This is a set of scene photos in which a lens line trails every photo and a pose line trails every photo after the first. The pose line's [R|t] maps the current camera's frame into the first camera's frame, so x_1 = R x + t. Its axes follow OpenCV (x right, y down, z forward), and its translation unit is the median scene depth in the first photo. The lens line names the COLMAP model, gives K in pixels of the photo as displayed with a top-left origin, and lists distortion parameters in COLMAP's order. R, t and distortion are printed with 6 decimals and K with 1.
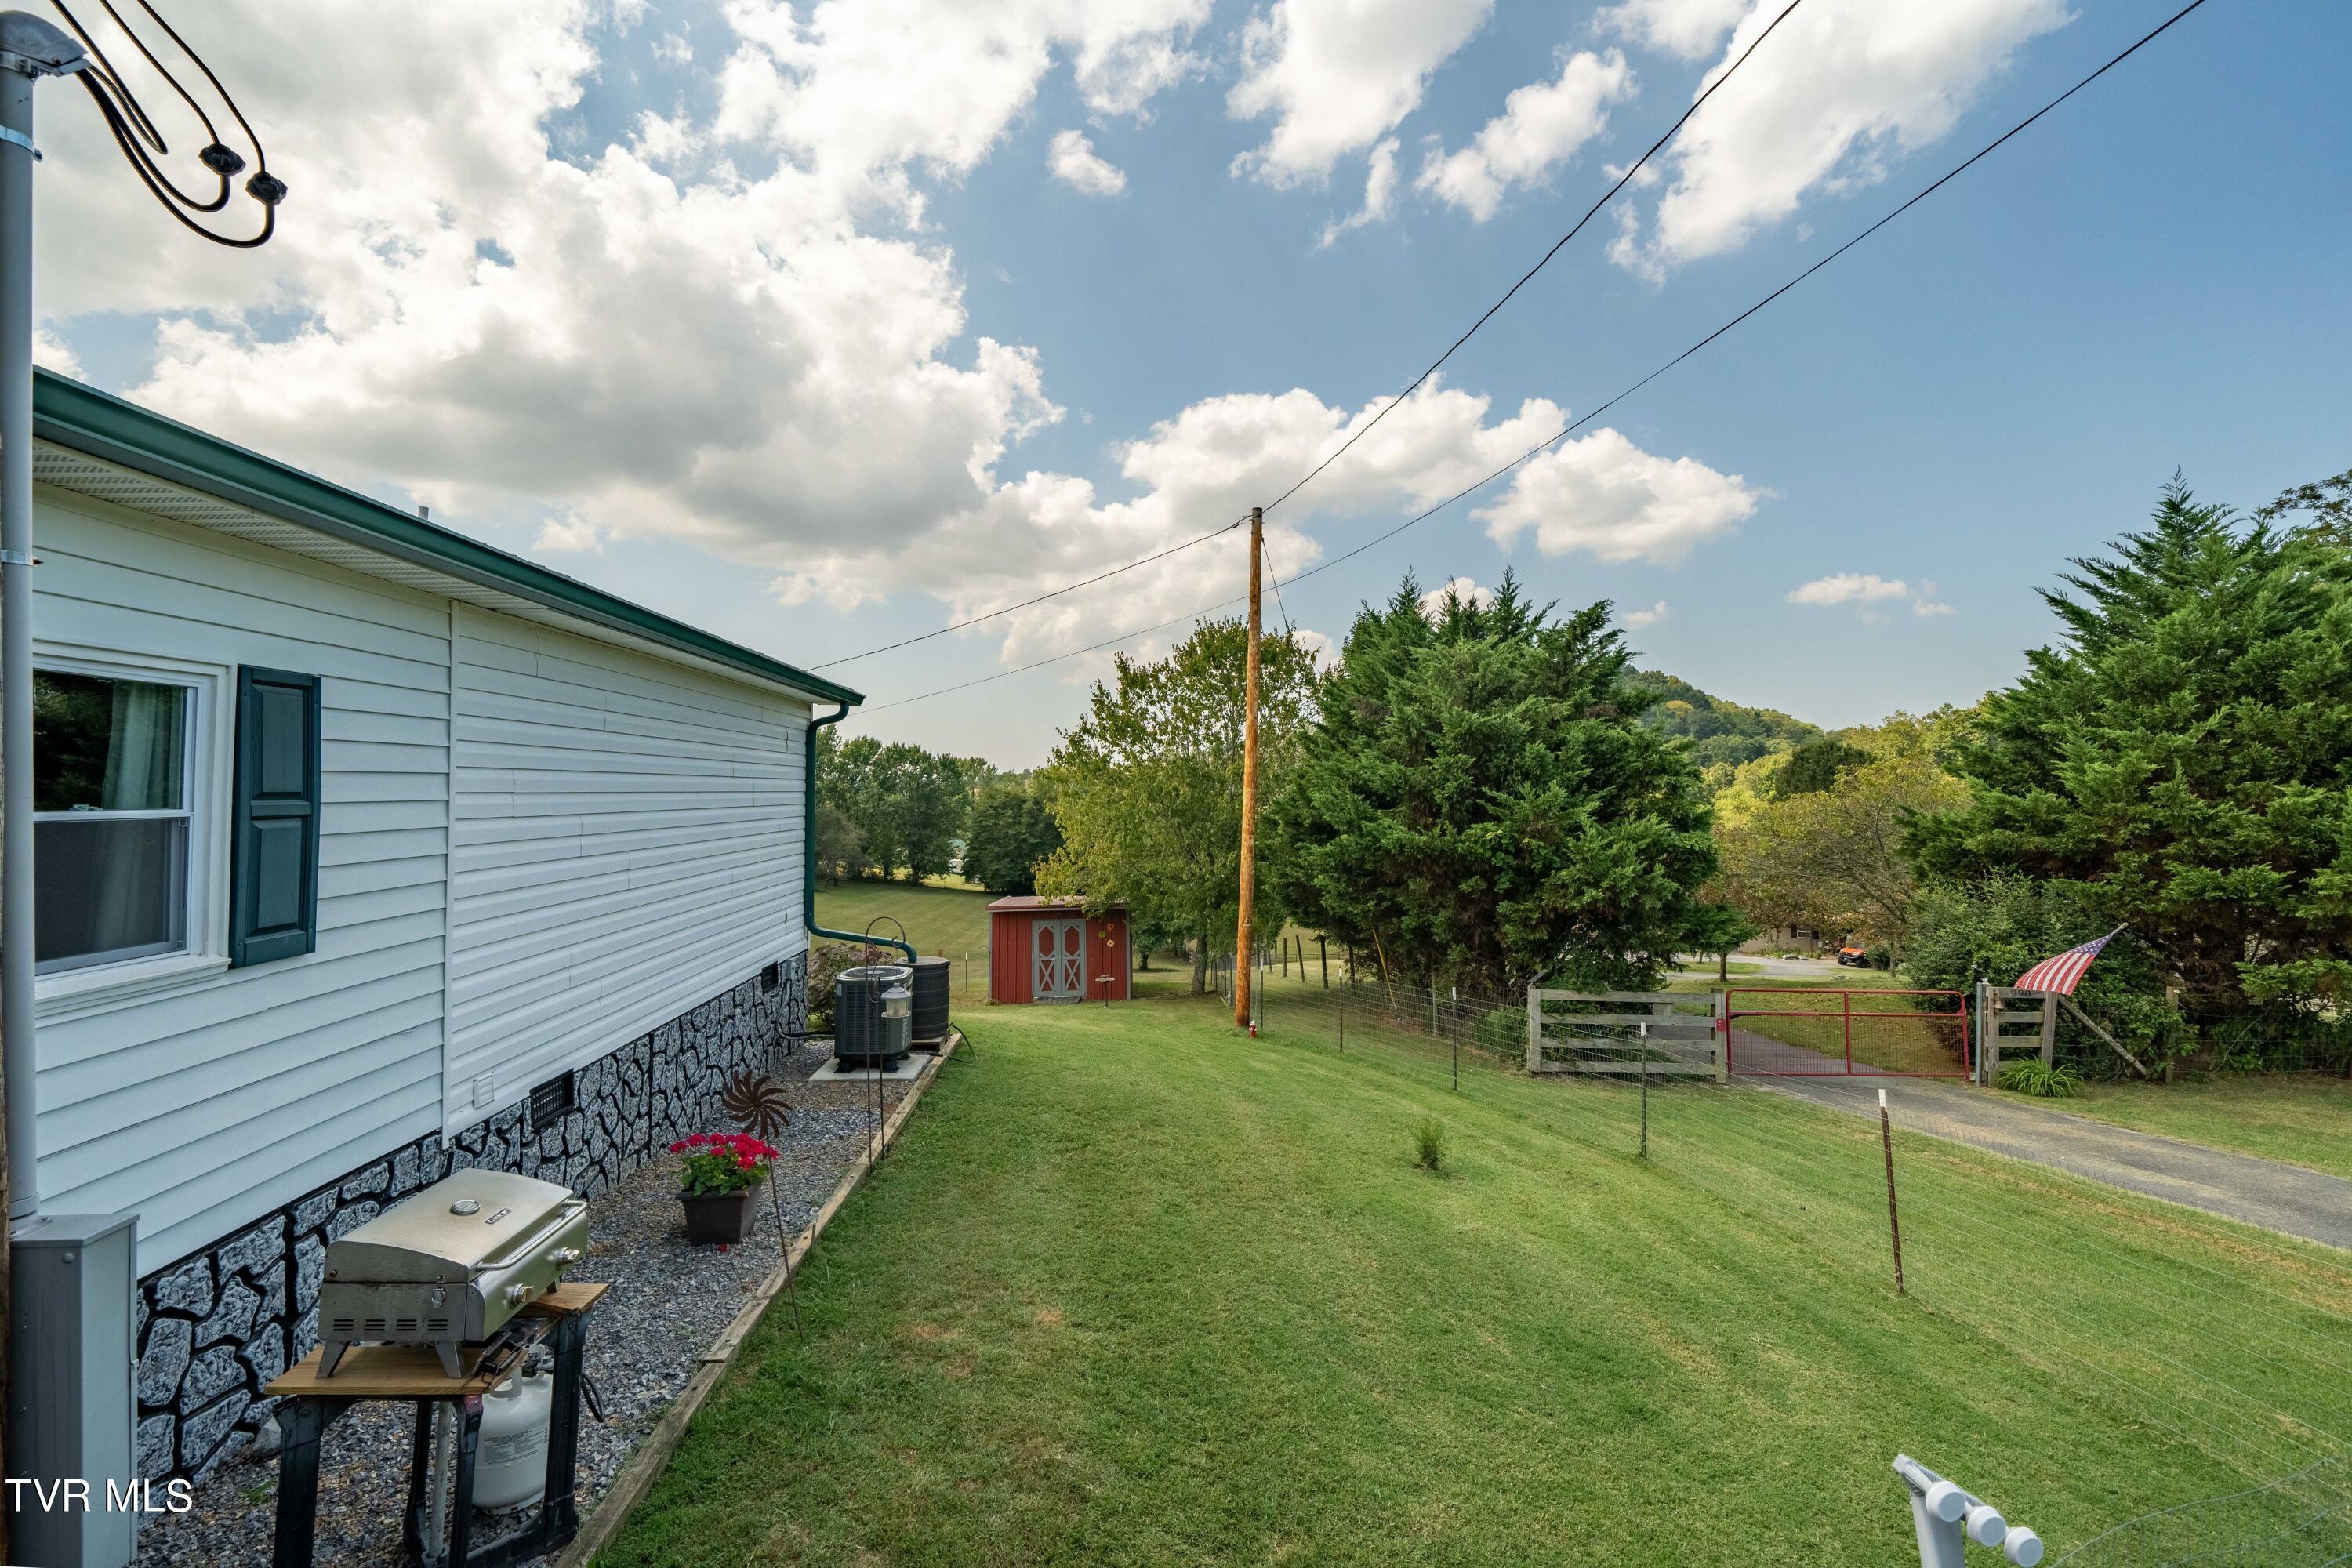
lens RADIAL K [[1016.1, 0, 1161.9], [0, 1016.1, 775.2], [0, 0, 1]] dist [0.000197, -0.000181]
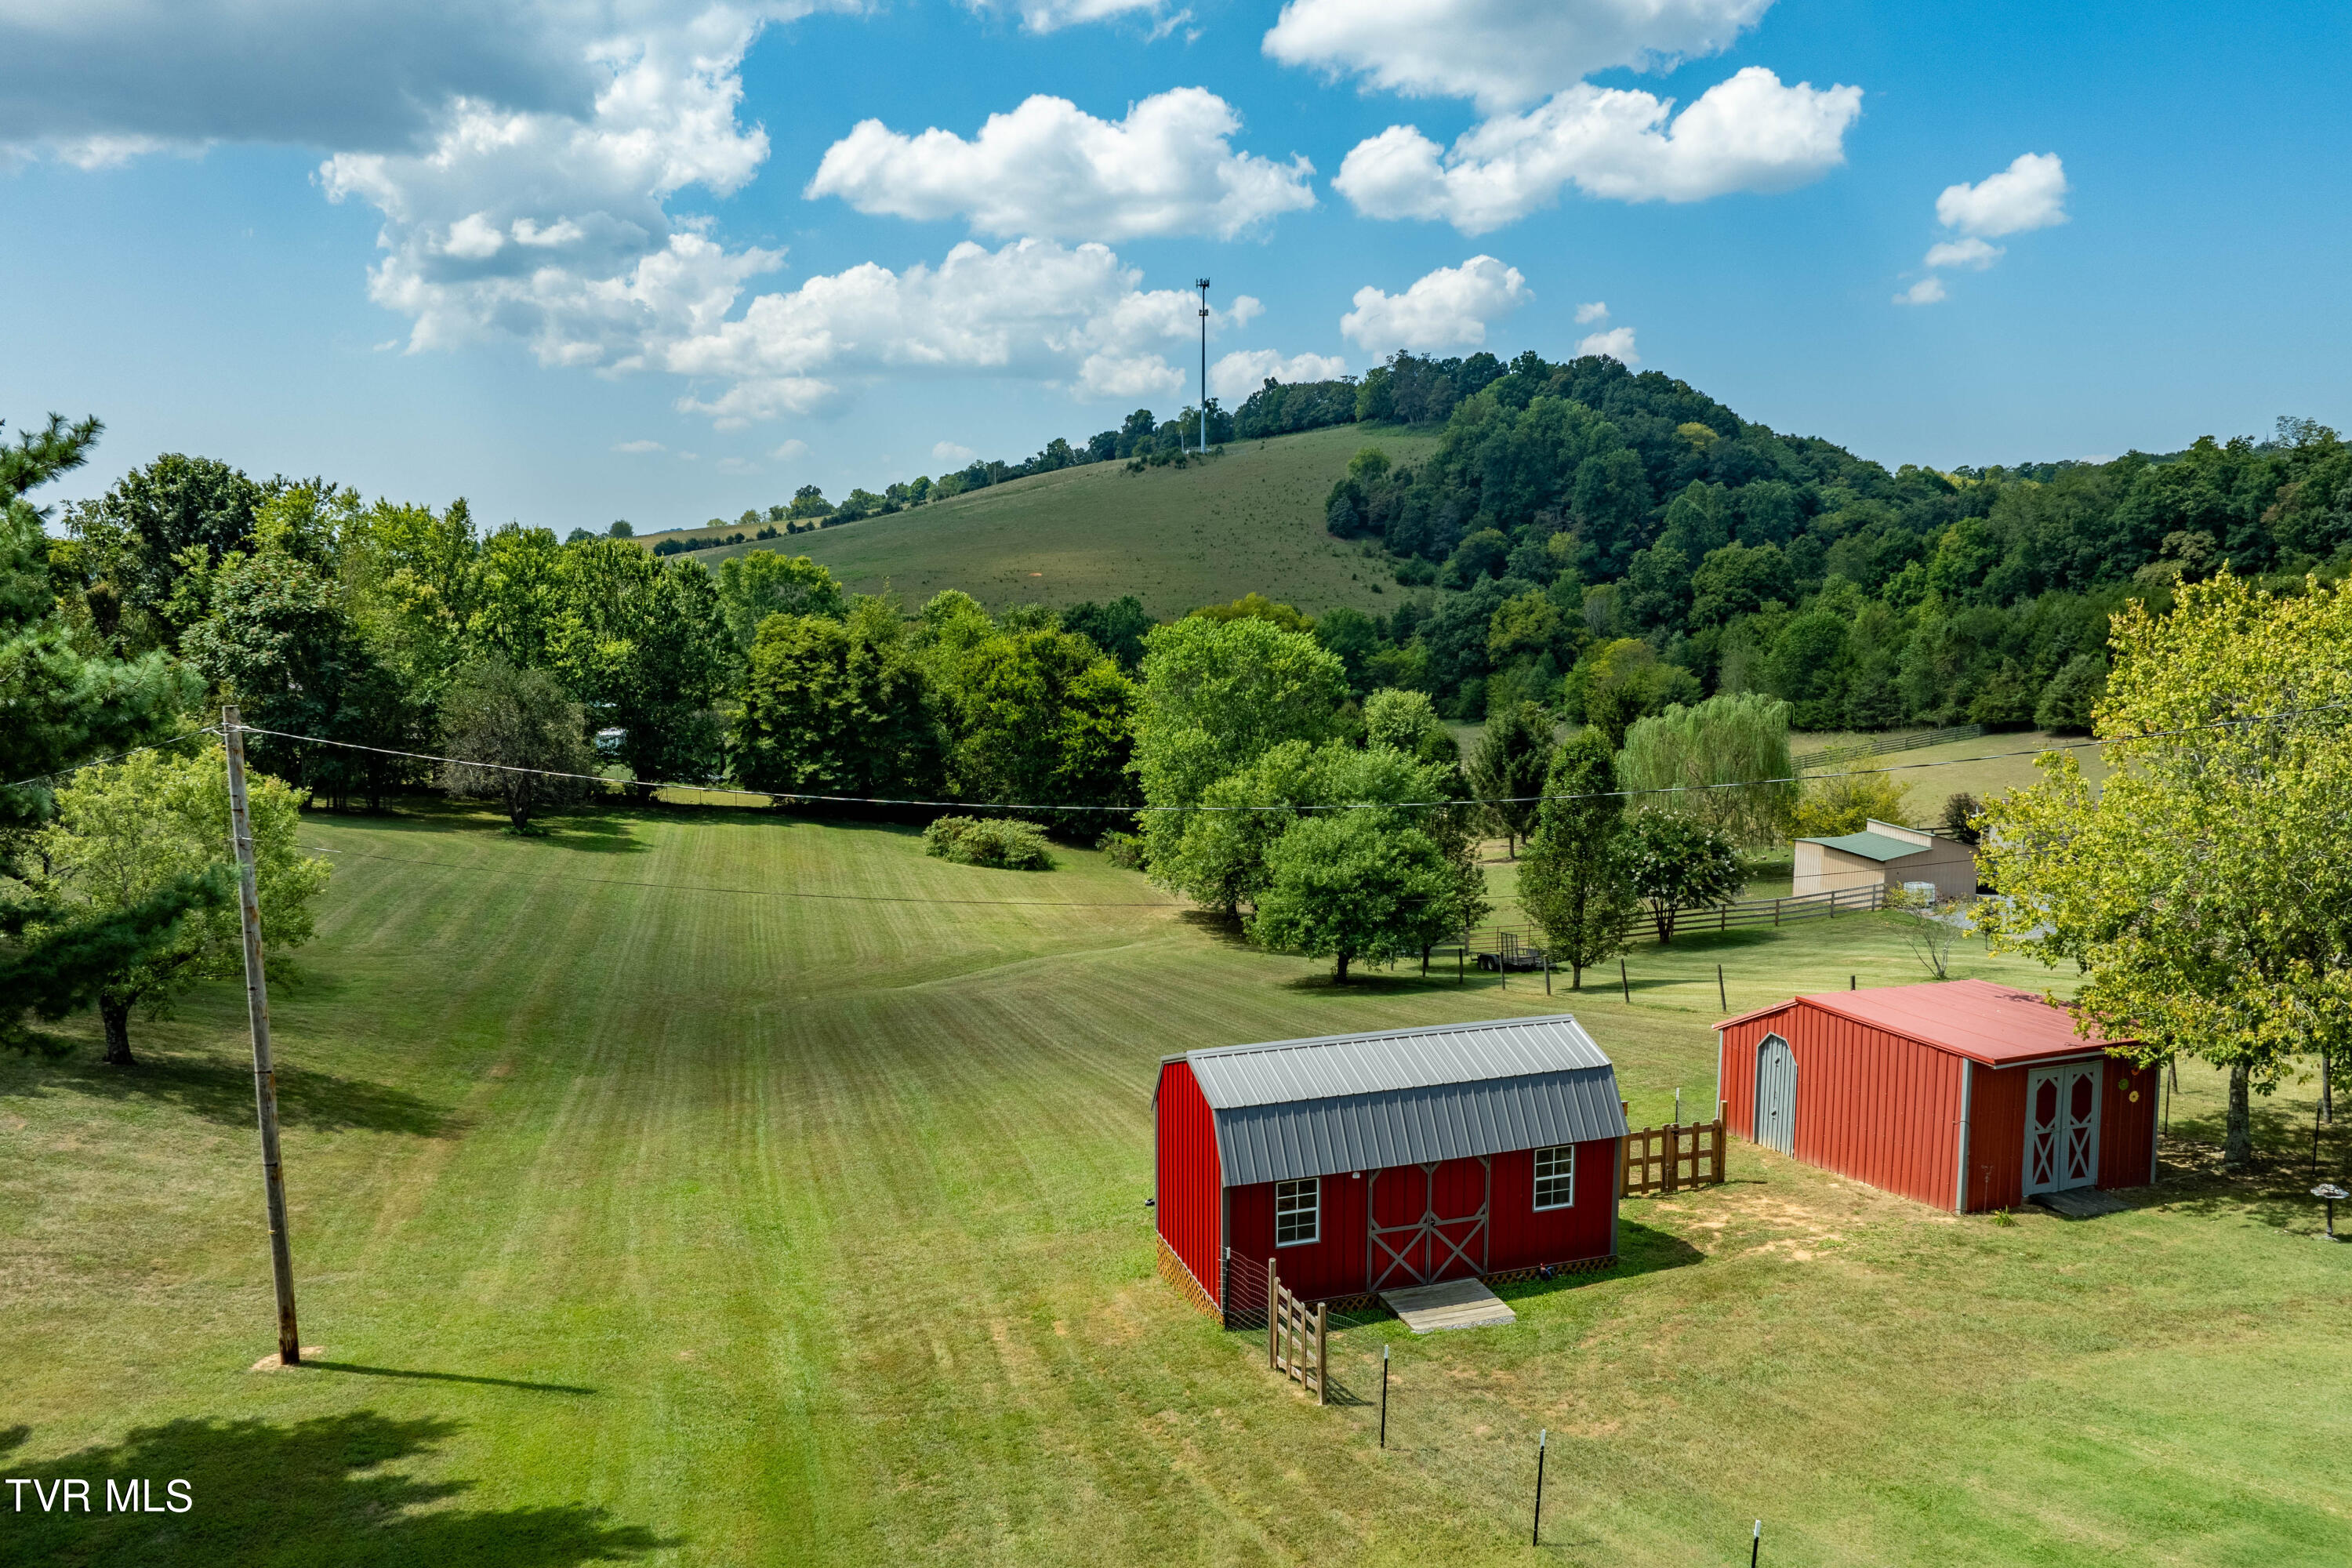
lens RADIAL K [[1749.6, 0, 1146.4], [0, 1749.6, 810.9], [0, 0, 1]] dist [-0.040972, 0.001970]
pose [[0.975201, -0.039786, 0.217715, -0.187181], [0.004317, 0.986942, 0.161020, -0.037202], [-0.221278, -0.156087, 0.962639, 0.041115]]
